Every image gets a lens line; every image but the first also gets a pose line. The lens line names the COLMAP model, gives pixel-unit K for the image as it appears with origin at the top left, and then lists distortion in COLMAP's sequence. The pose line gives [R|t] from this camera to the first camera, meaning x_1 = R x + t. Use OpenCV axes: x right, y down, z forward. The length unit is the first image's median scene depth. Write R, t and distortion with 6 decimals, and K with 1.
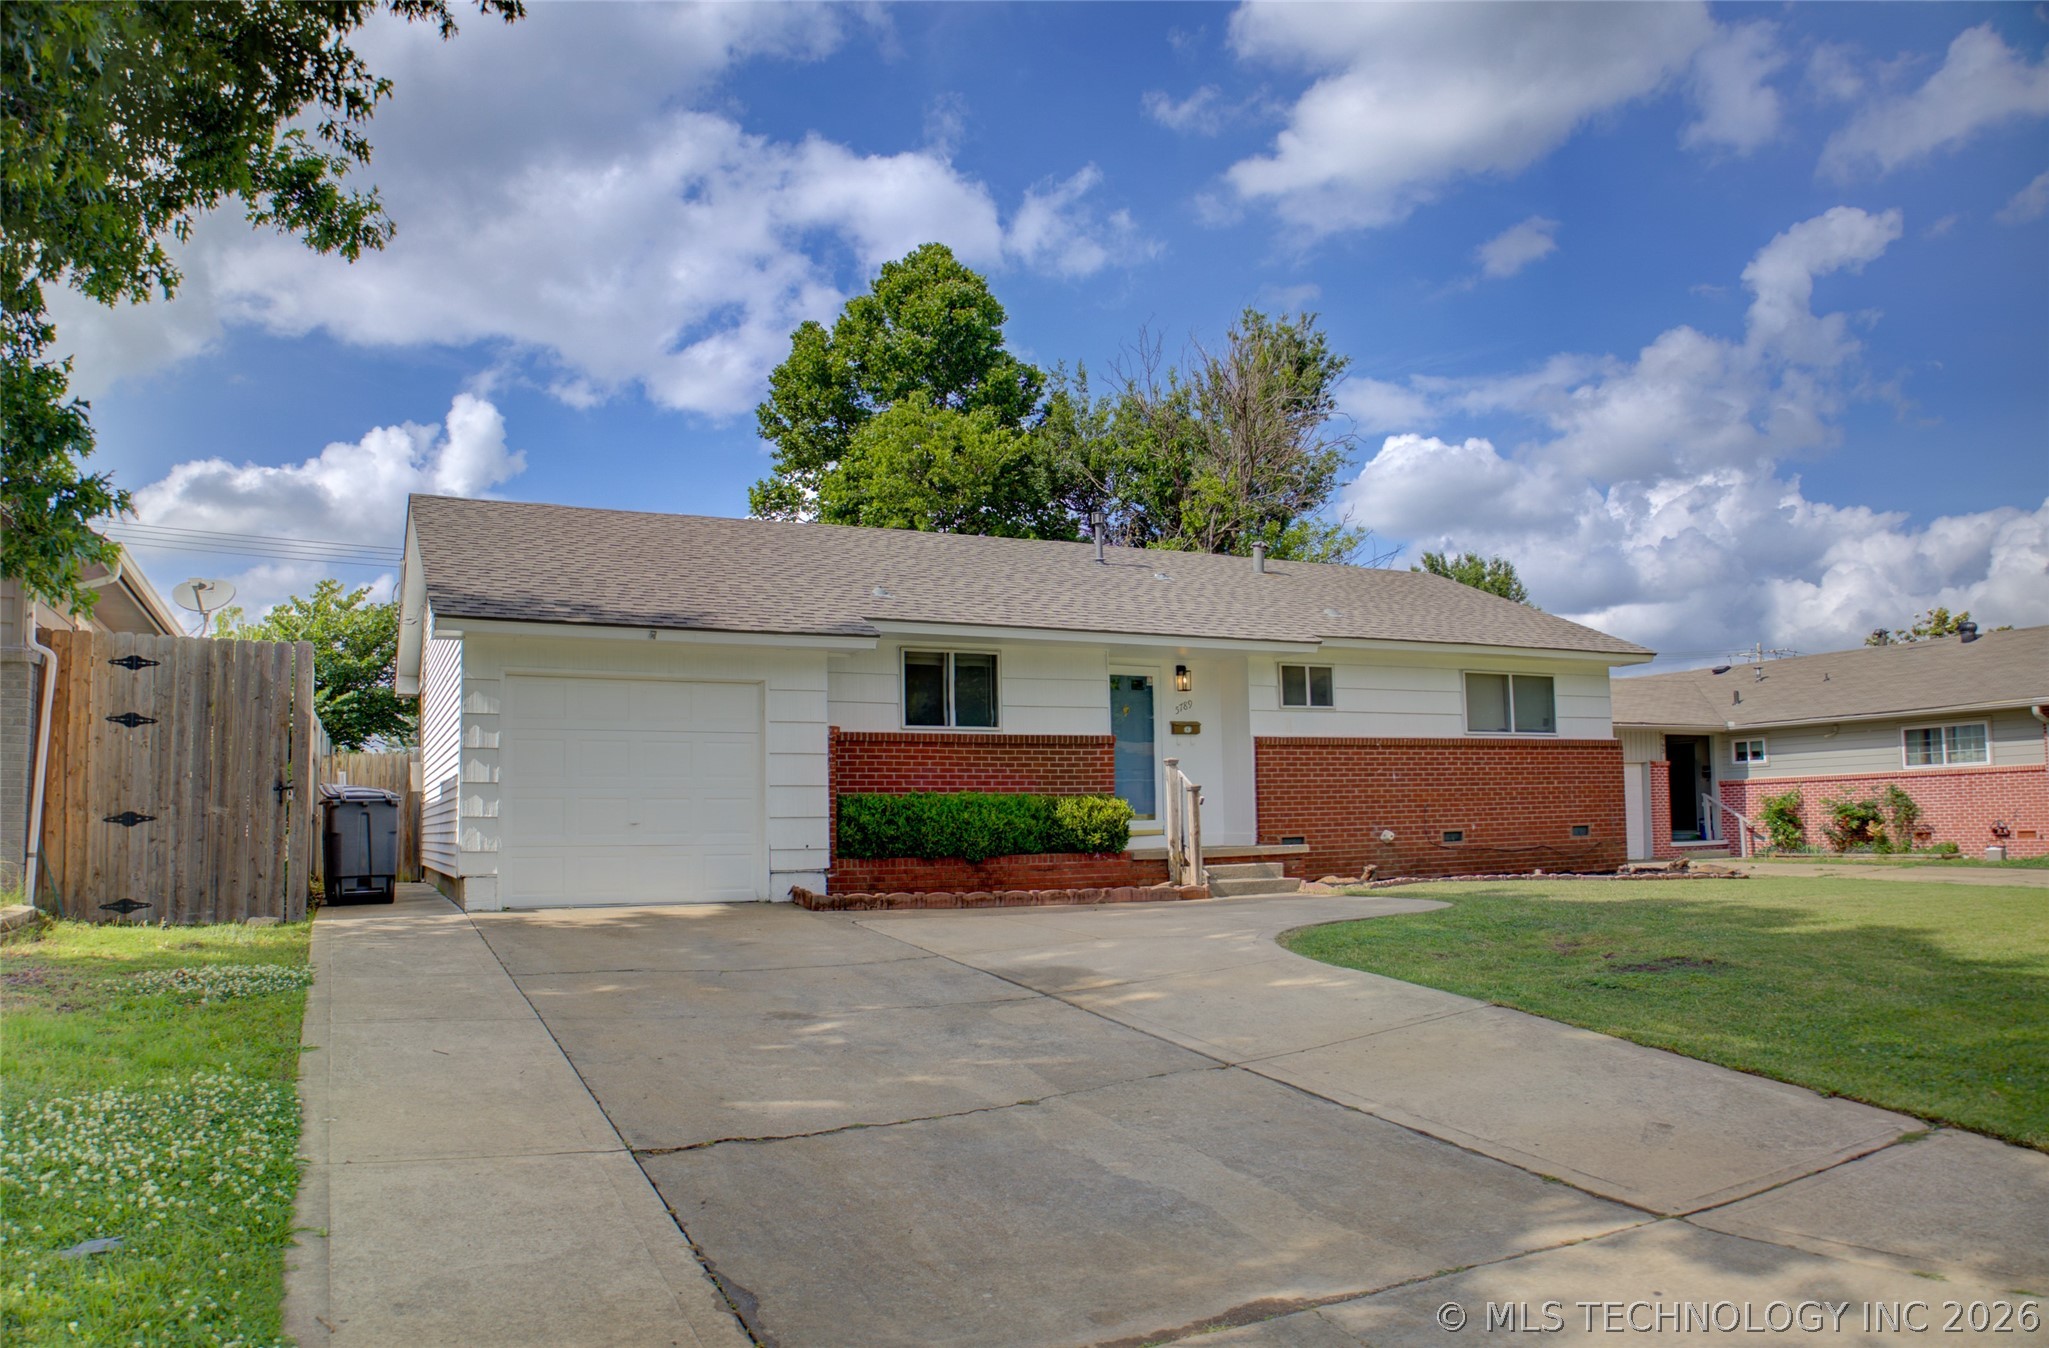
lens RADIAL K [[1390.2, 0, 1041.3], [0, 1390.2, 670.3], [0, 0, 1]] dist [-0.184422, 0.117226]
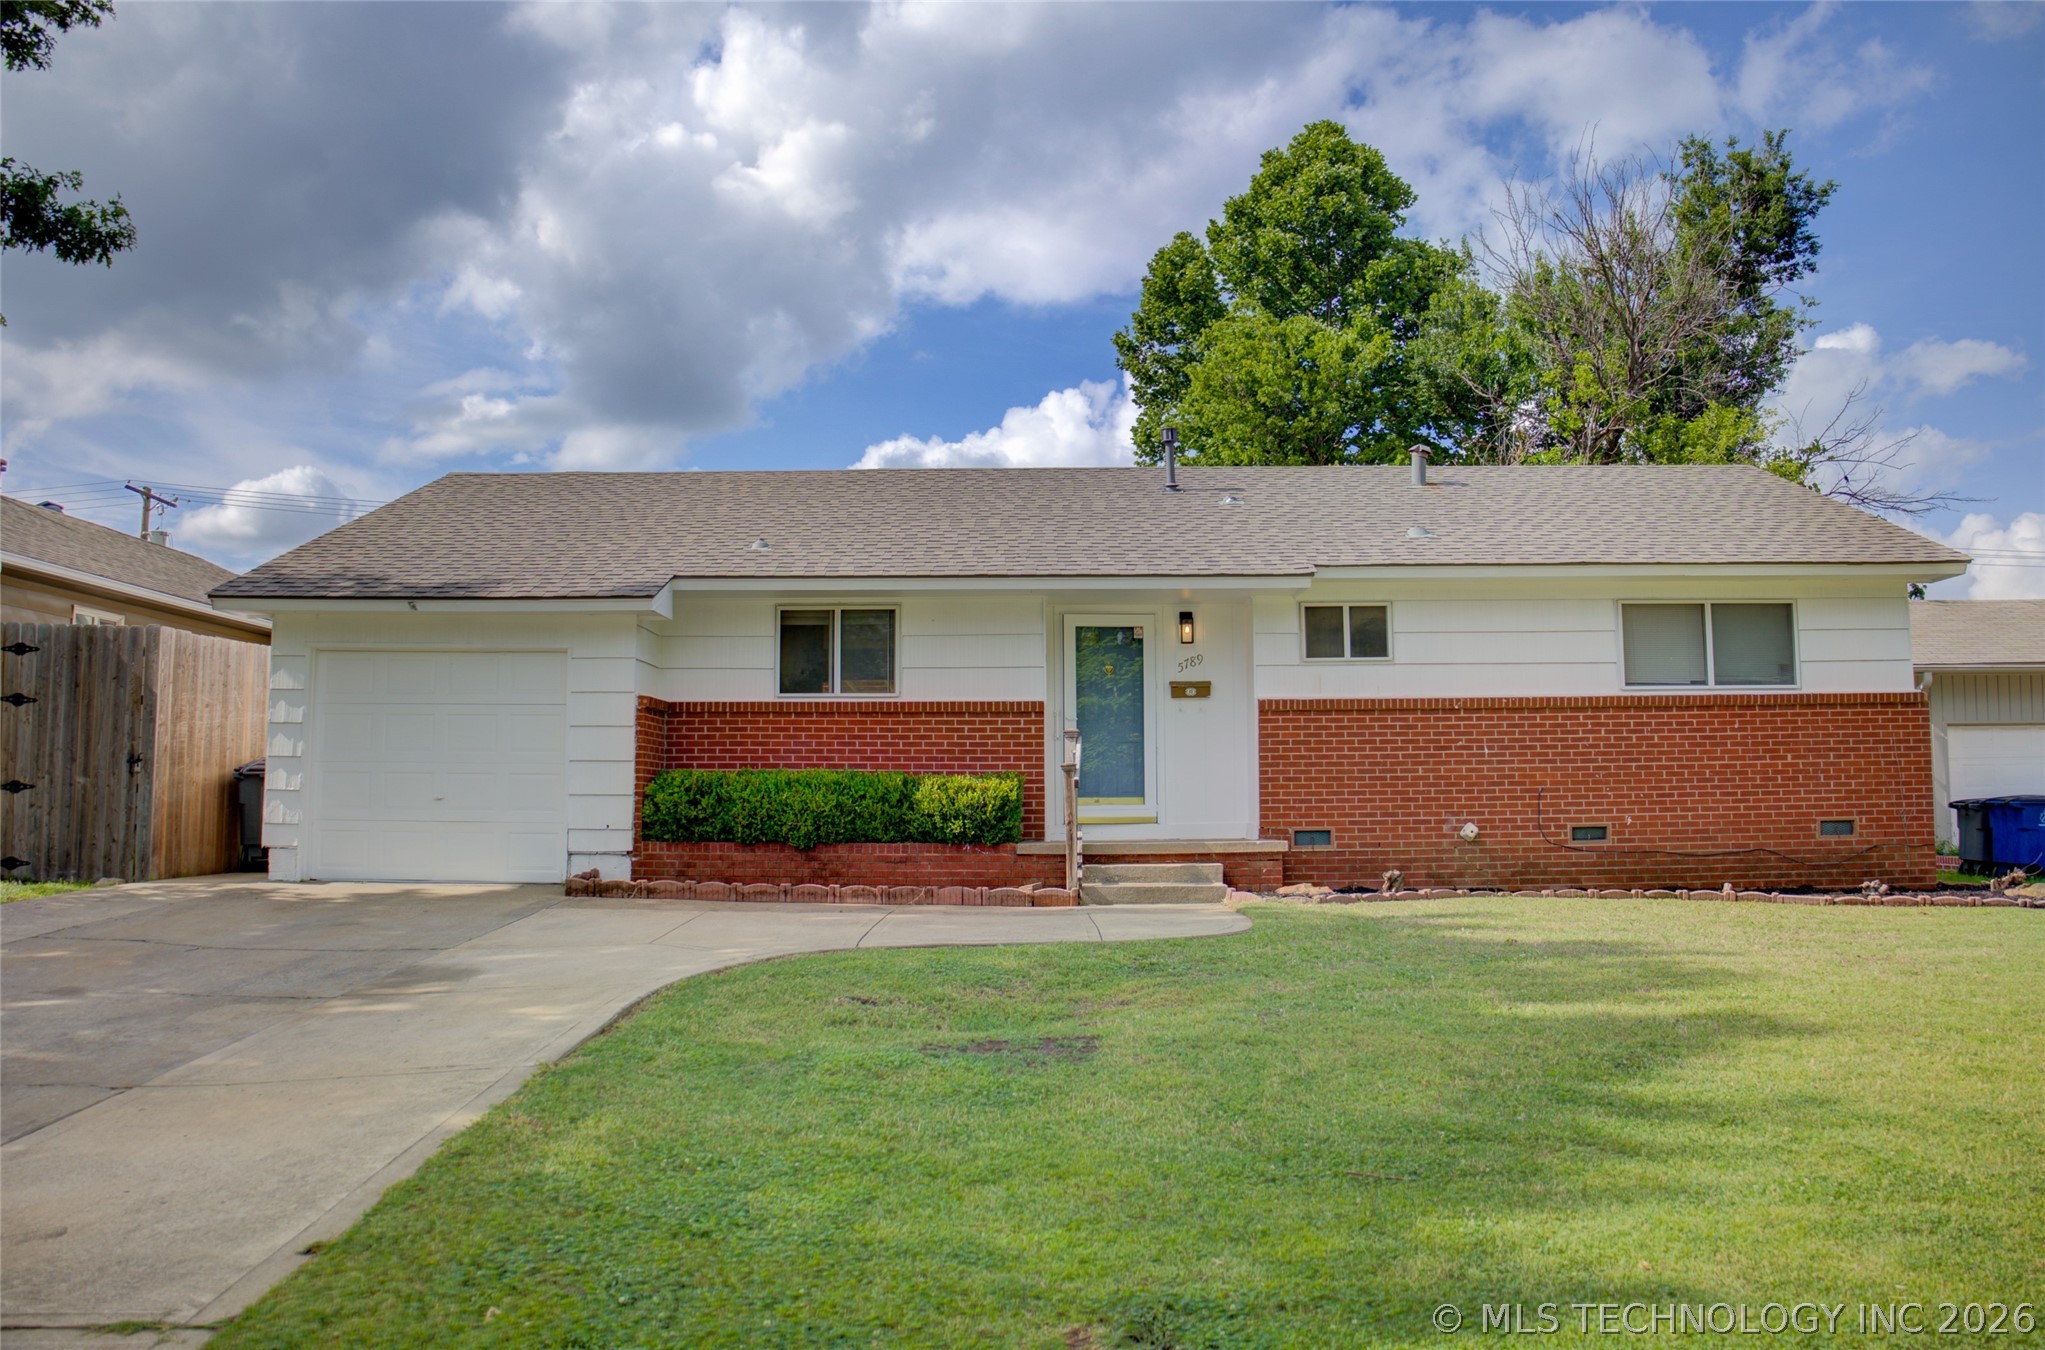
lens RADIAL K [[1569.7, 0, 1057.7], [0, 1569.7, 581.3], [0, 0, 1]] dist [-0.148356, 0.066113]
pose [[0.891188, -0.050266, -0.450840, 0.509019], [0.036541, 0.998567, -0.039101, 0.013539], [0.452159, 0.018372, 0.891748, 0.186421]]
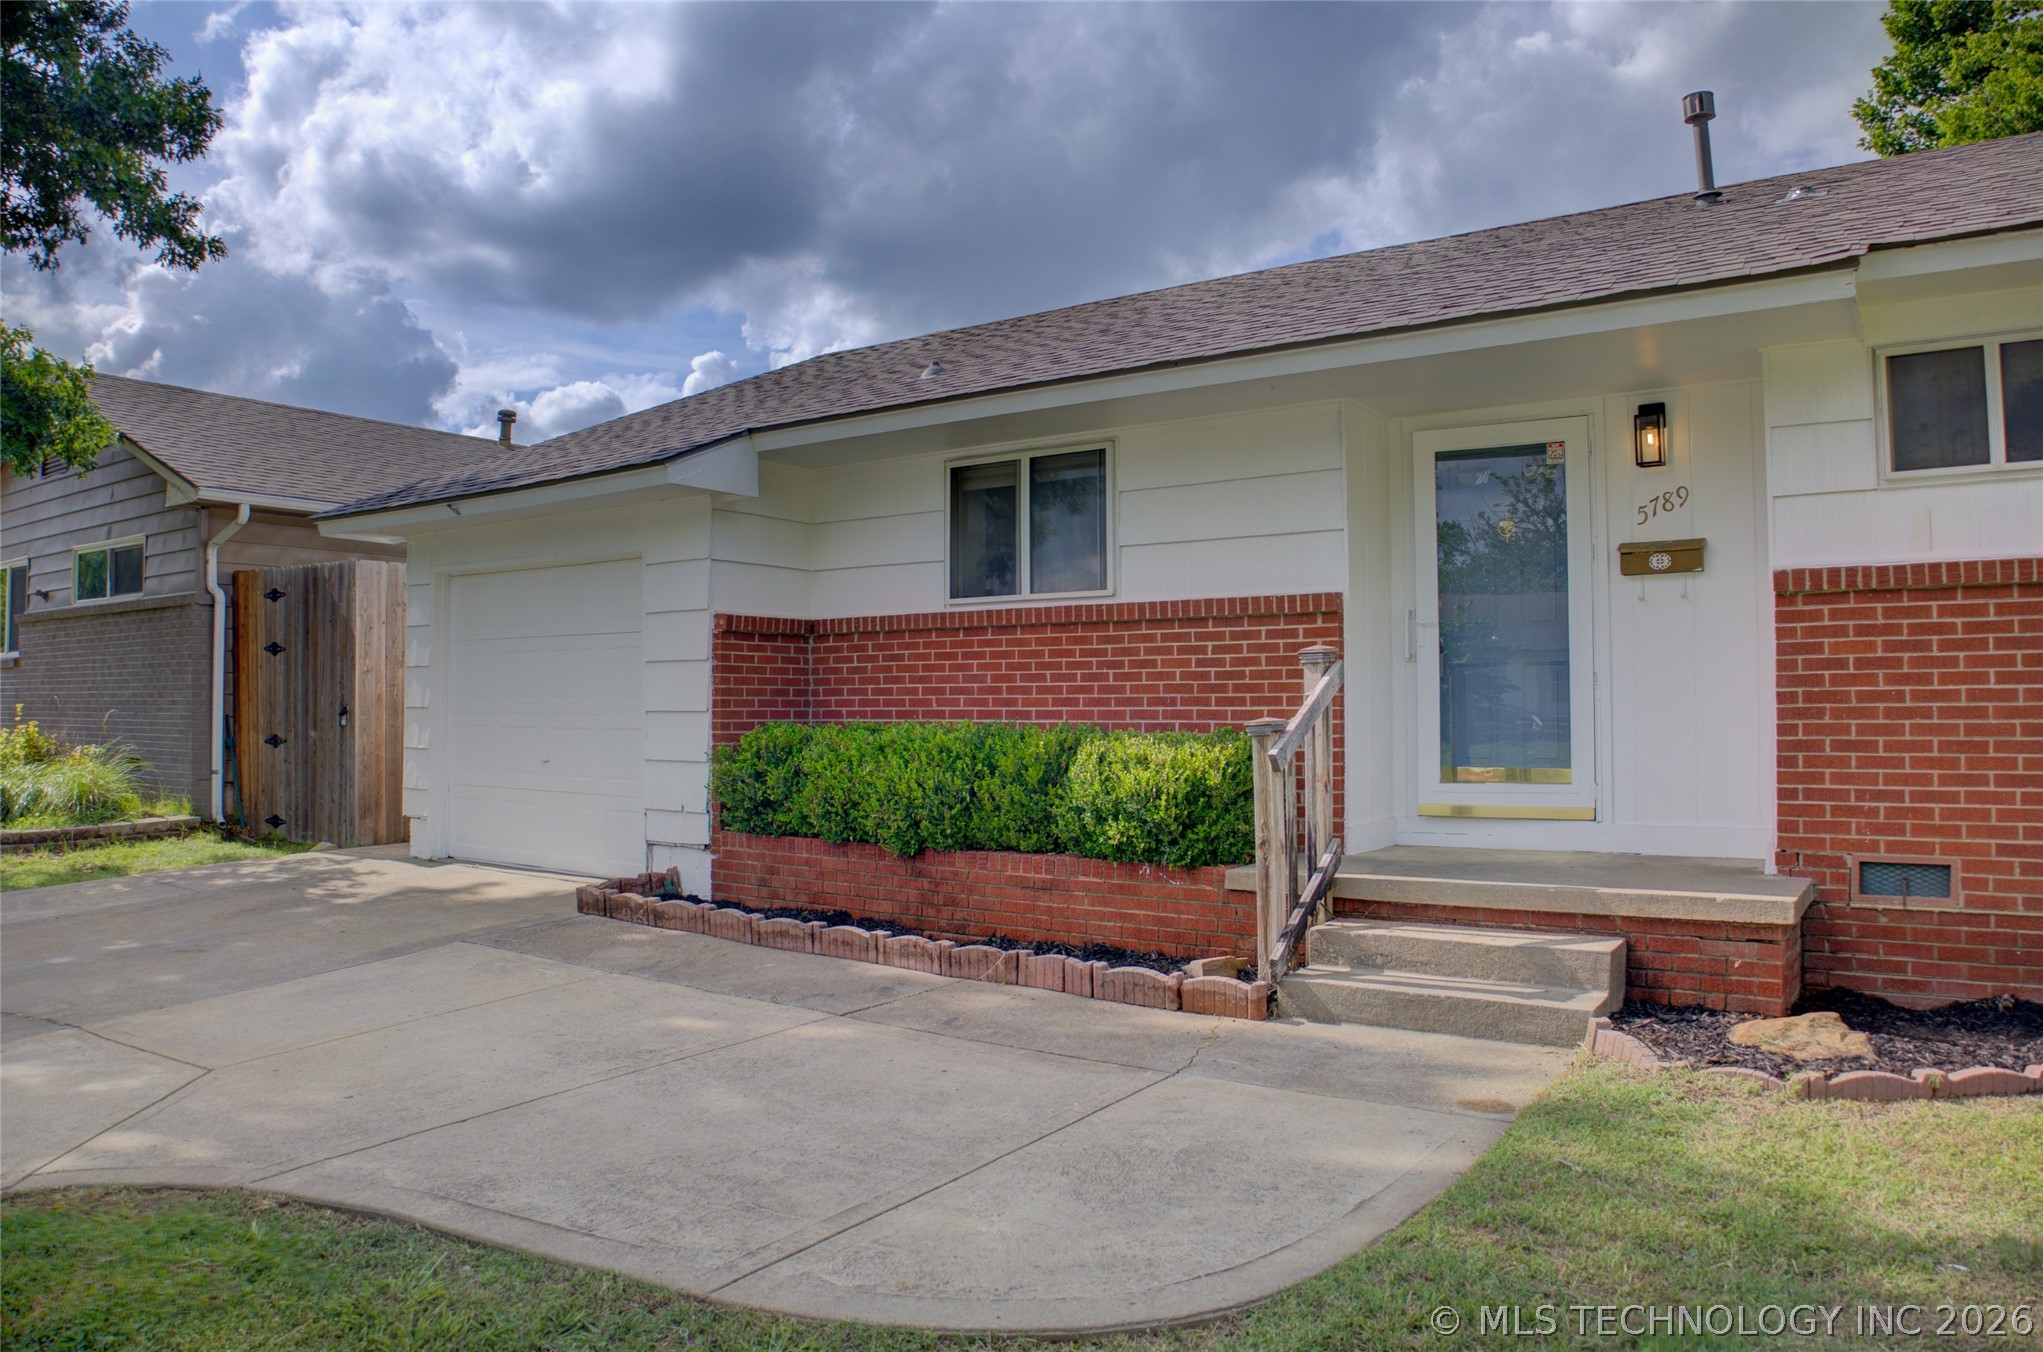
lens RADIAL K [[1377.7, 0, 1041.7], [0, 1377.7, 664.0], [0, 0, 1]] dist [-0.170836, 0.092835]
pose [[0.477441, -0.010482, -0.878601, 0.405062], [0.088731, 0.995392, 0.036342, 0.048340], [0.874172, -0.095311, 0.476171, 0.756141]]
